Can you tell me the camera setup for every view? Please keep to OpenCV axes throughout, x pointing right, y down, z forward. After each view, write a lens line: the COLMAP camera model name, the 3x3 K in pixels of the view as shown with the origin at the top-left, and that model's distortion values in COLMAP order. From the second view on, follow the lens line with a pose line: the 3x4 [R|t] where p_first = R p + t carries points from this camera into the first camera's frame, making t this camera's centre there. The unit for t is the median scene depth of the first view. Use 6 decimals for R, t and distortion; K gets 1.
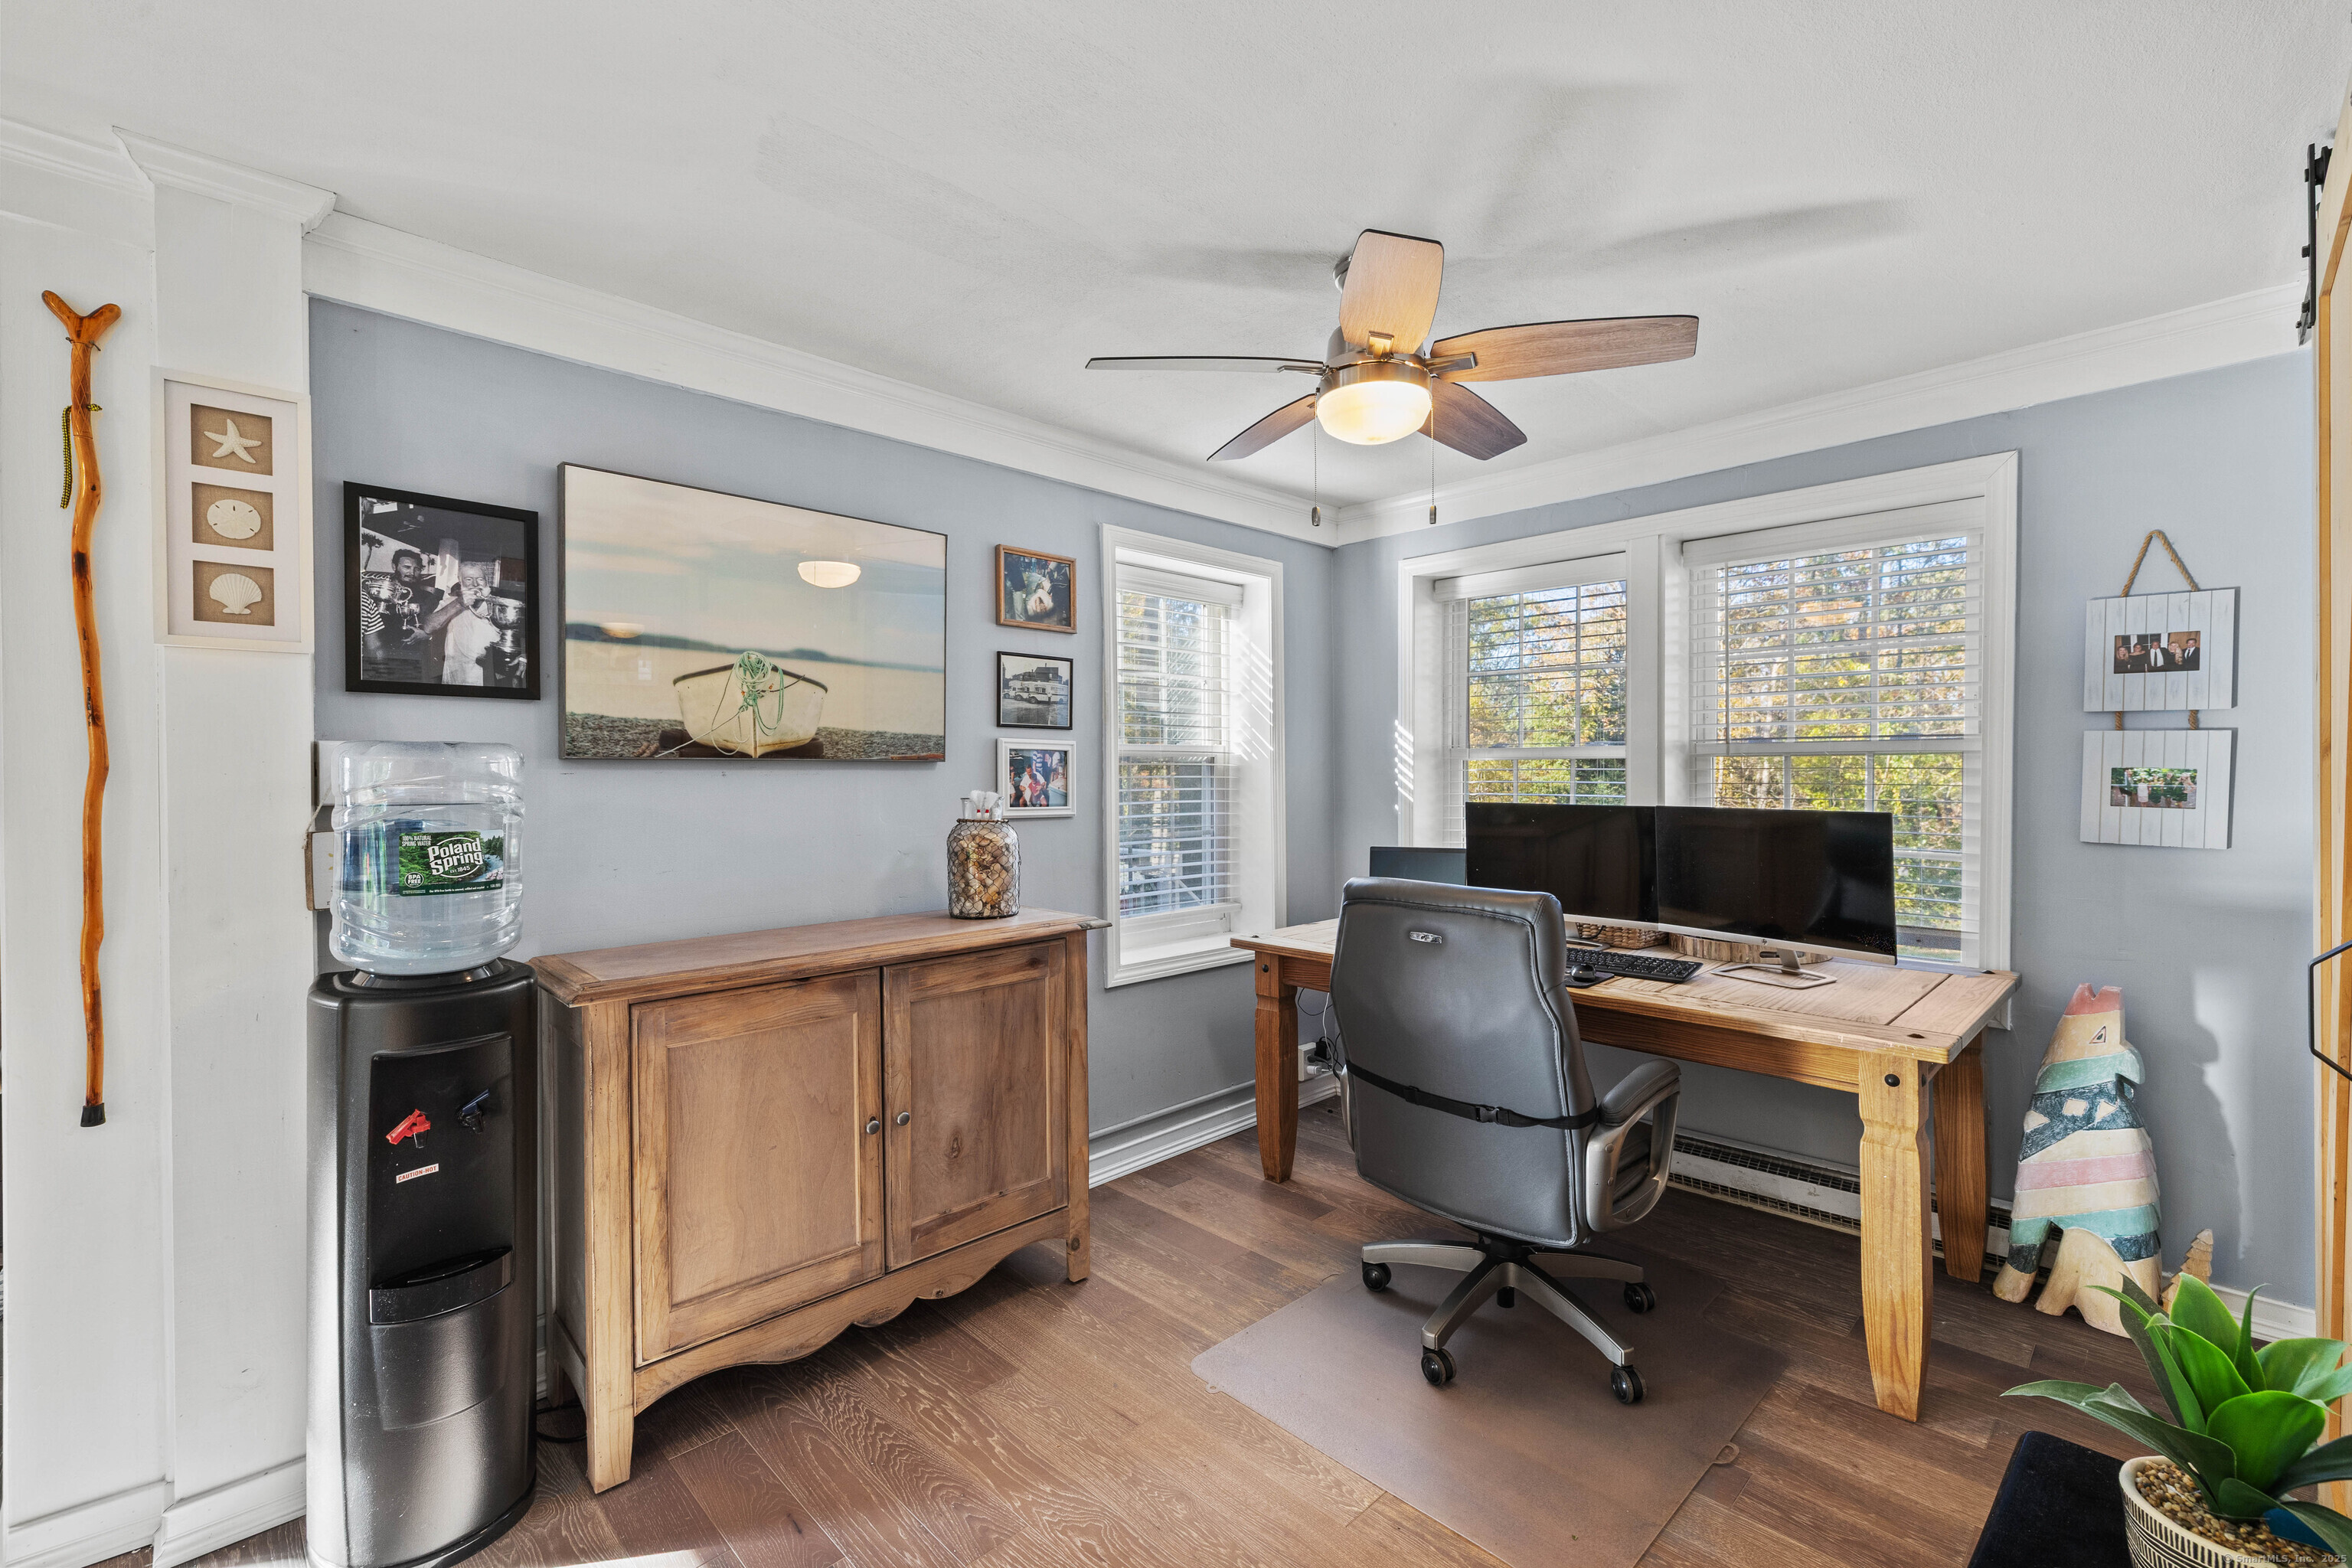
lens RADIAL K [[1013.4, 0, 1184.2], [0, 1013.4, 780.7], [0, 0, 1]] dist [0.020686, 0.000149]
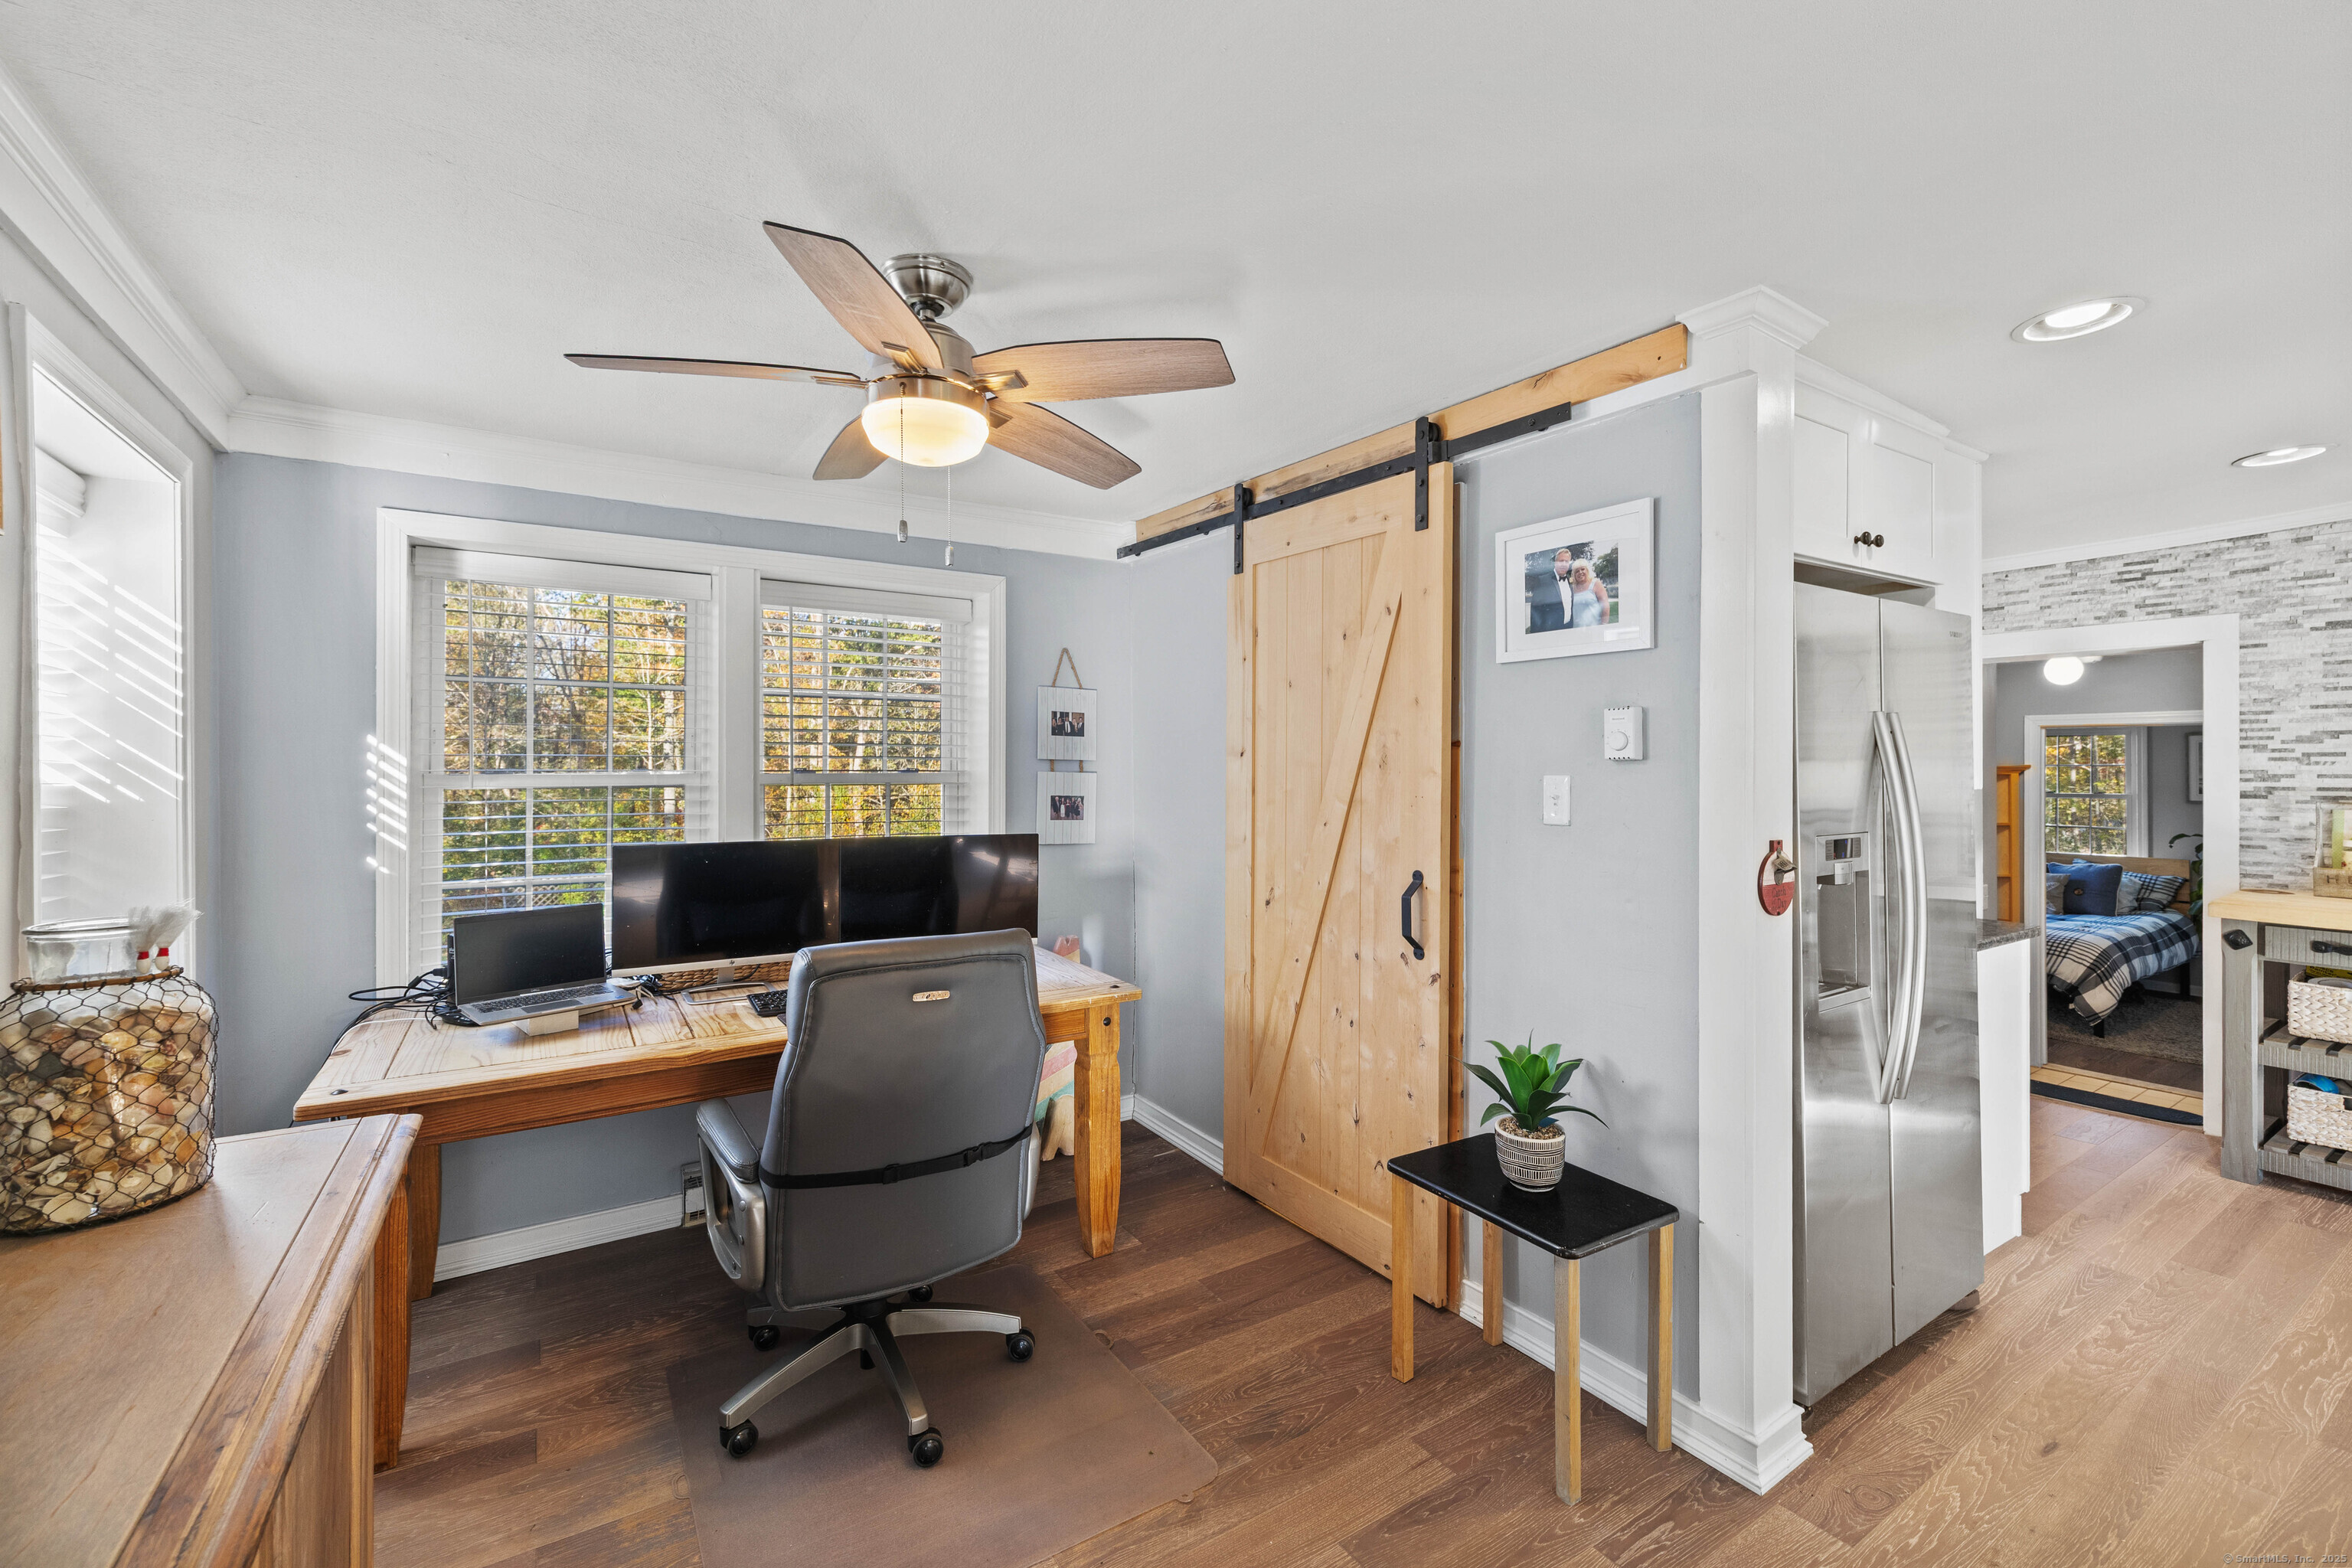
lens RADIAL K [[991.4, 0, 1168.8], [0, 991.4, 762.1], [0, 0, 1]] dist [-0.000669, 0.000540]
pose [[0.218690, 0.009718, 0.975746, -0.529010], [0.008693, 0.999891, -0.011907, -0.043667], [-0.975756, 0.011086, 0.218582, 0.496932]]
